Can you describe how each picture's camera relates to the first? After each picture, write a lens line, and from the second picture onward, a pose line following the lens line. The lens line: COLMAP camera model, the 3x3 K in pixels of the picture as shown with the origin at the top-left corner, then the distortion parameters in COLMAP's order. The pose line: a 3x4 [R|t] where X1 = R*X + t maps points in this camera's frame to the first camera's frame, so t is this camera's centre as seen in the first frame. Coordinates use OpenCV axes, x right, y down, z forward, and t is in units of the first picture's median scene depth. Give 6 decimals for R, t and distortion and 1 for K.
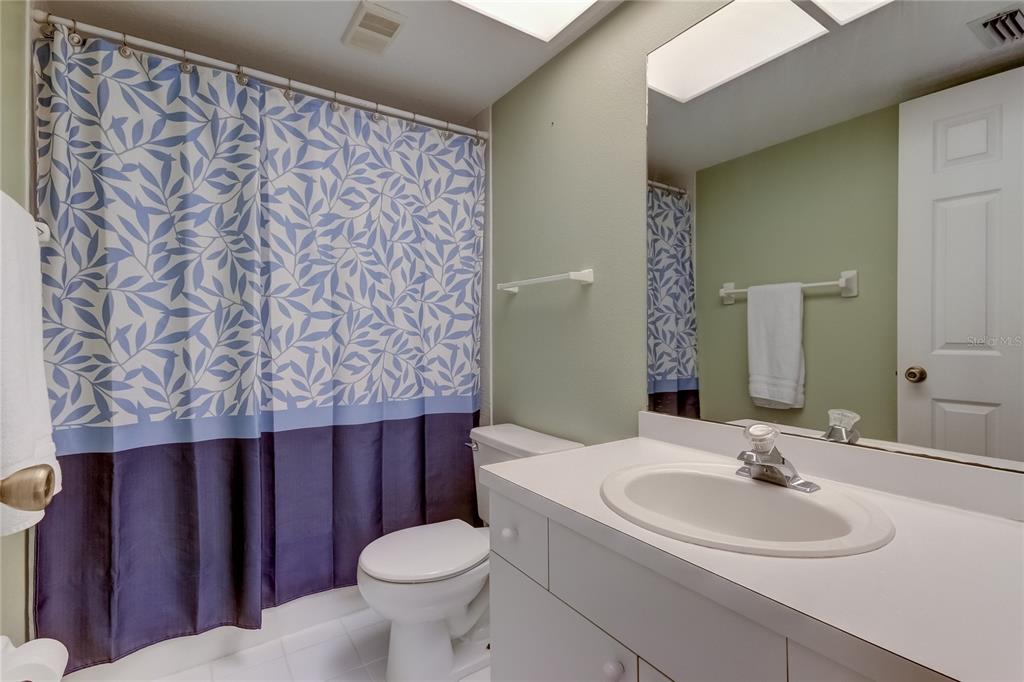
lens RADIAL K [[475.2, 0, 505.2], [0, 475.2, 343.7], [0, 0, 1]] dist [0.019443, -0.004763]
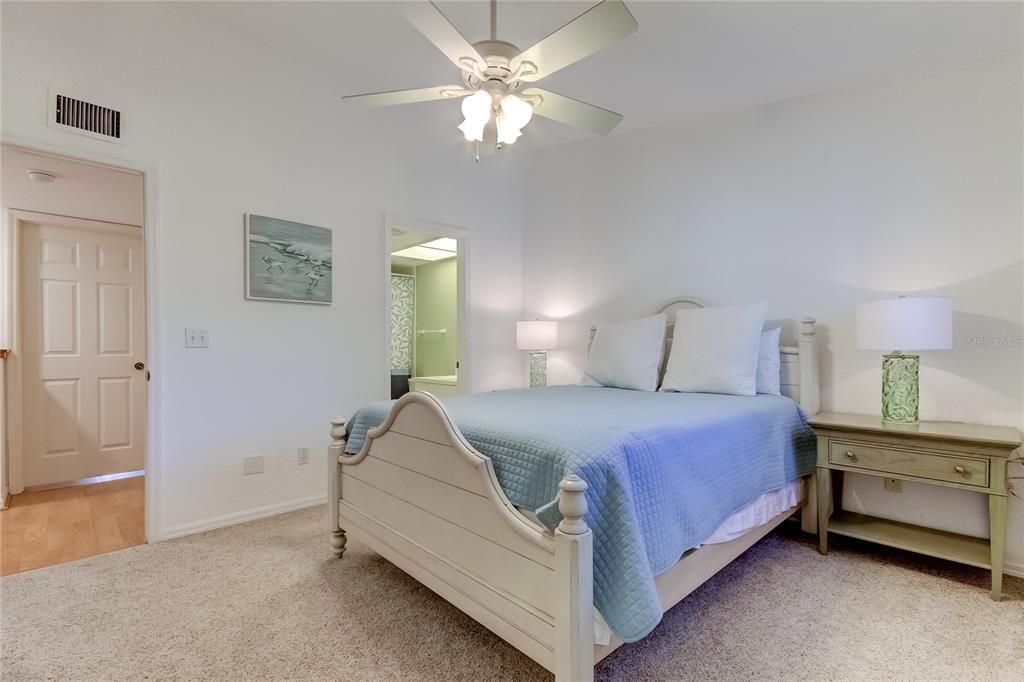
lens RADIAL K [[475.2, 0, 520.7], [0, 475.2, 346.4], [0, 0, 1]] dist [0.019443, -0.004763]
pose [[0.983907, 0.004122, 0.178634, 0.093583], [-0.000477, 0.999791, -0.020444, 0.034071], [-0.178681, 0.020030, 0.983703, -2.151387]]
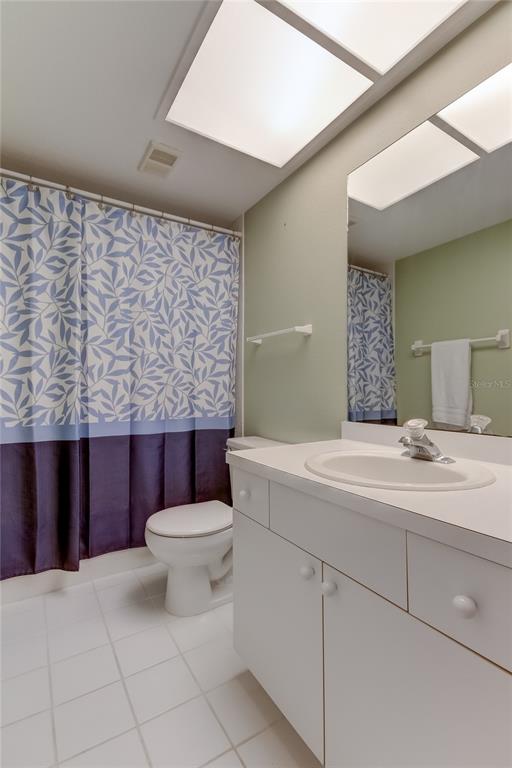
lens RADIAL K [[356.4, 0, 256.4], [0, 356.4, 390.4], [0, 0, 1]] dist [0.019443, -0.004763]
pose [[0.999733, -0.000519, -0.023117, 0.038992], [0.000073, 0.999814, -0.019290, 0.054908], [0.023122, 0.019283, 0.999547, -0.060281]]
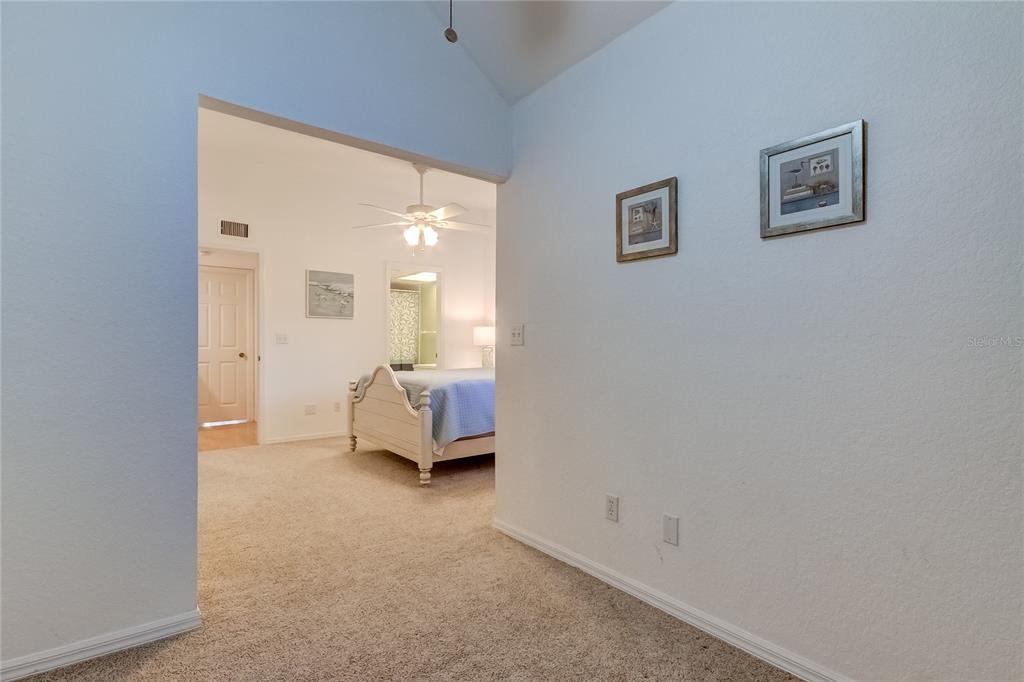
lens RADIAL K [[475.2, 0, 503.9], [0, 475.2, 339.6], [0, 0, 1]] dist [0.019443, -0.004763]
pose [[0.997403, 0.006652, 0.071714, 0.422477], [-0.004777, 0.999643, -0.026287, 0.048744], [-0.071863, 0.025876, 0.997079, -3.254335]]
